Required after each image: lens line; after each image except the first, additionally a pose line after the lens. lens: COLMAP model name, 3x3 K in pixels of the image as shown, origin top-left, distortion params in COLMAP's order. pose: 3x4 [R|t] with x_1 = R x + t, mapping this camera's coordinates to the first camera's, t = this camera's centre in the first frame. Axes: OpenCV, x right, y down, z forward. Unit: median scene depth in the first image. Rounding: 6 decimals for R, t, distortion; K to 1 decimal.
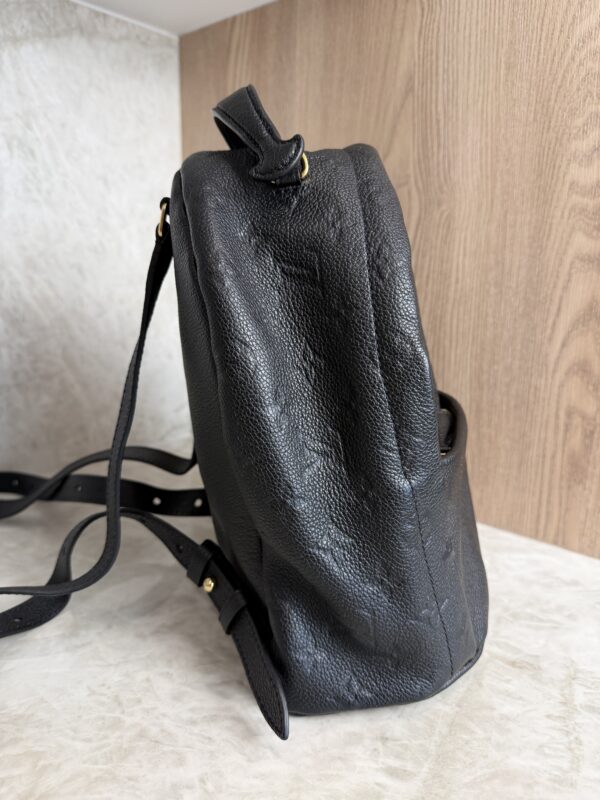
lens RADIAL K [[590.3, 0, 300.5], [0, 590.3, 399.0], [0, 0, 1]] dist [-0.031524, 0.003033]
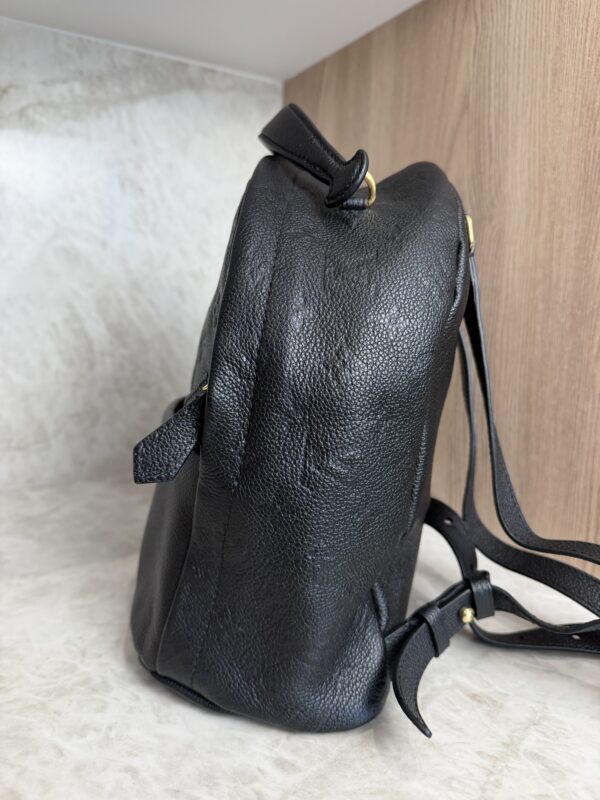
lens RADIAL K [[590.6, 0, 303.7], [0, 590.6, 398.9], [0, 0, 1]] dist [-0.034672, 0.003663]
pose [[0.953920, 0.049608, -0.295931, 0.256879], [-0.069684, 0.995900, -0.057676, 0.043492], [0.291857, 0.075640, 0.953466, 0.010264]]
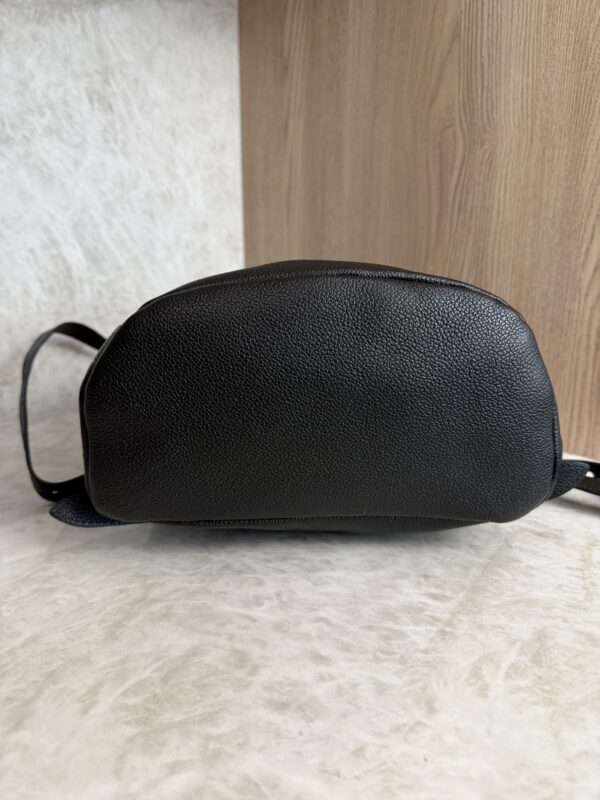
lens RADIAL K [[587.1, 0, 301.3], [0, 587.1, 400.0], [0, 0, 1]] dist [-0.030745, 0.007520]
pose [[0.997642, 0.008318, -0.068120, -0.020795], [-0.005296, 0.998999, 0.044414, 0.100493], [0.068421, -0.043948, 0.996688, -0.120060]]
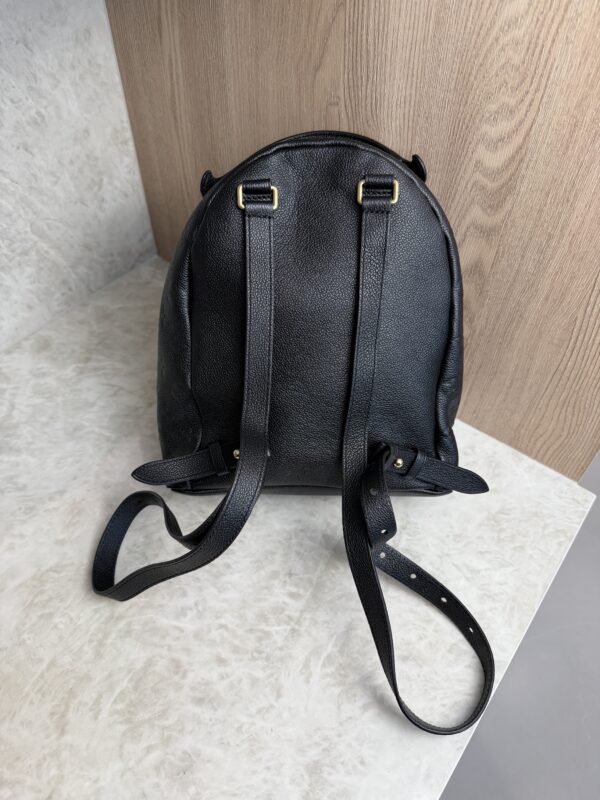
lens RADIAL K [[574.5, 0, 299.8], [0, 574.5, 402.3], [0, 0, 1]] dist [0.000028, -0.024006]
pose [[0.999424, -0.026441, 0.021261, 0.089762], [0.008818, 0.807538, 0.589750, -0.584829], [-0.032762, -0.589223, 0.807306, -0.107469]]
